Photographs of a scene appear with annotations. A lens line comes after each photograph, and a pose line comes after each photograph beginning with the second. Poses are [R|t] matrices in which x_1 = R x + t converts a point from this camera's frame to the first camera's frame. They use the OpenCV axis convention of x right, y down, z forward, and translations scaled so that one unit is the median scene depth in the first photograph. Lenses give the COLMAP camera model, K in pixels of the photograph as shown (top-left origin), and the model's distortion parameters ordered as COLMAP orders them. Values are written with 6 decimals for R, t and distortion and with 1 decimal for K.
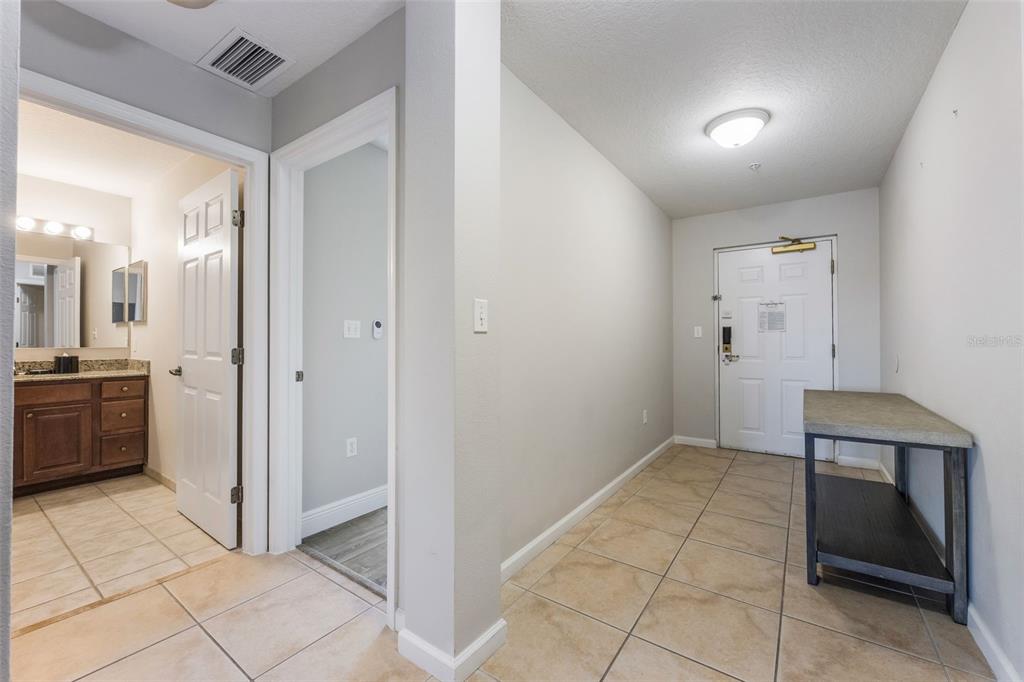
lens RADIAL K [[401.0, 0, 512.0], [0, 401.0, 341.0], [0, 0, 1]] dist [-0.001360, -0.000352]
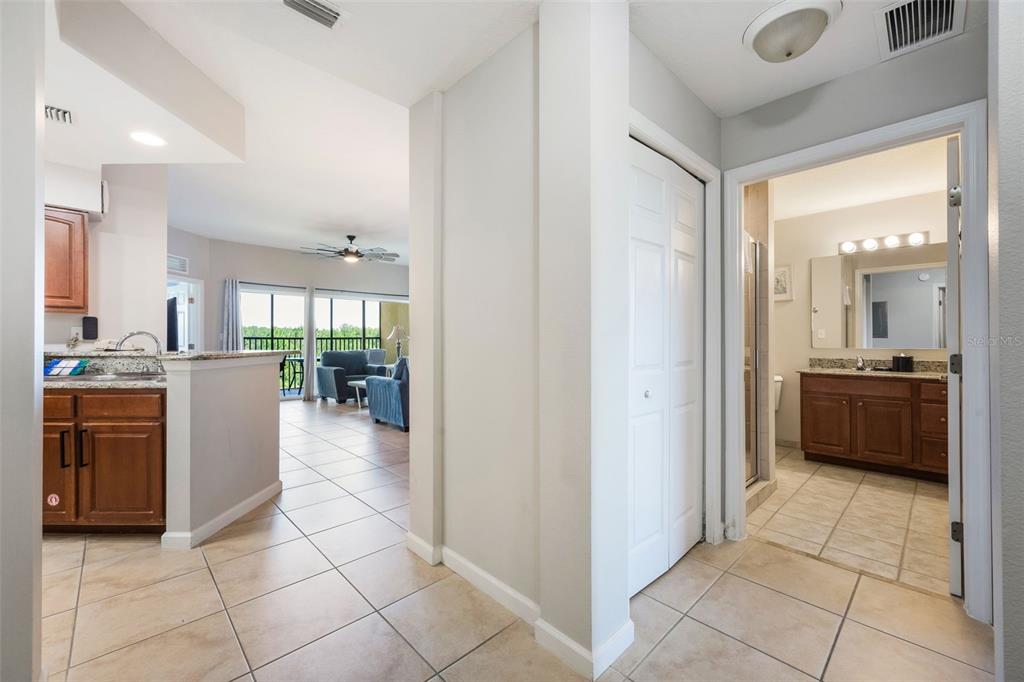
lens RADIAL K [[417.5, 0, 506.9], [0, 417.5, 339.7], [0, 0, 1]] dist [0.002837, 0.000108]
pose [[-0.205995, -0.004285, -0.978544, 0.243321], [0.005959, 0.999966, -0.005633, -0.008153], [0.978535, -0.006991, -0.205962, 0.192133]]
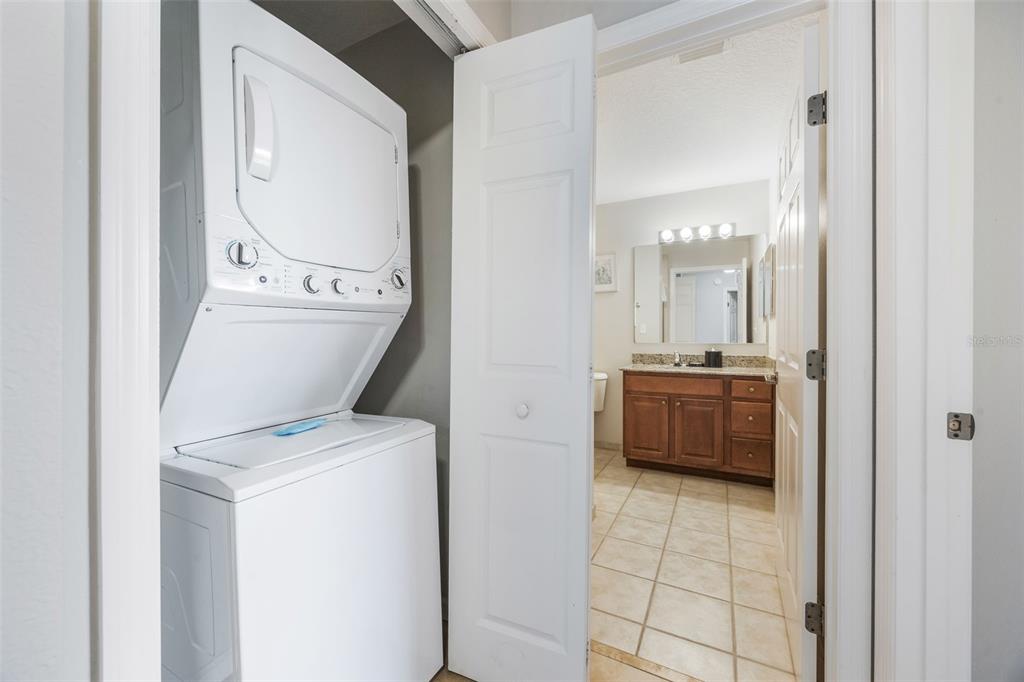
lens RADIAL K [[401.0, 0, 512.0], [0, 401.0, 341.0], [0, 0, 1]] dist [-0.001360, -0.000352]
pose [[0.121923, 0.006960, -0.992515, -0.143427], [0.004620, 0.999961, 0.007580, 0.000670], [0.992529, -0.005509, 0.121886, 0.372388]]
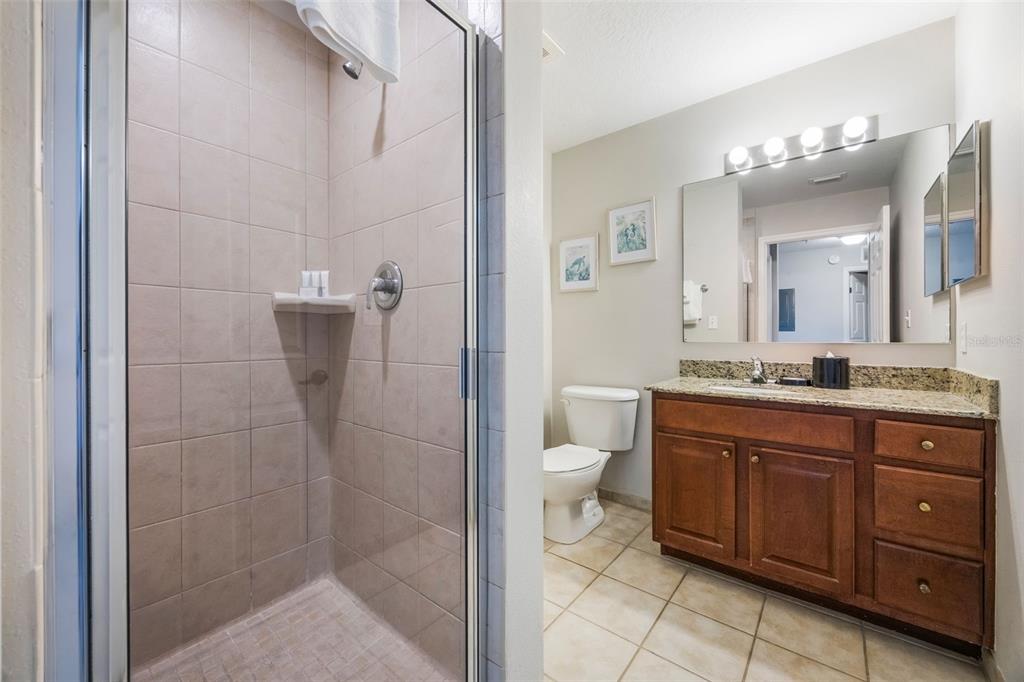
lens RADIAL K [[401.0, 0, 512.0], [0, 401.0, 341.0], [0, 0, 1]] dist [-0.001360, -0.000352]
pose [[-0.077971, 0.005876, -0.996938, -0.552954], [0.008262, 0.999952, 0.005247, 0.008568], [0.996921, -0.007828, -0.078016, 0.639967]]
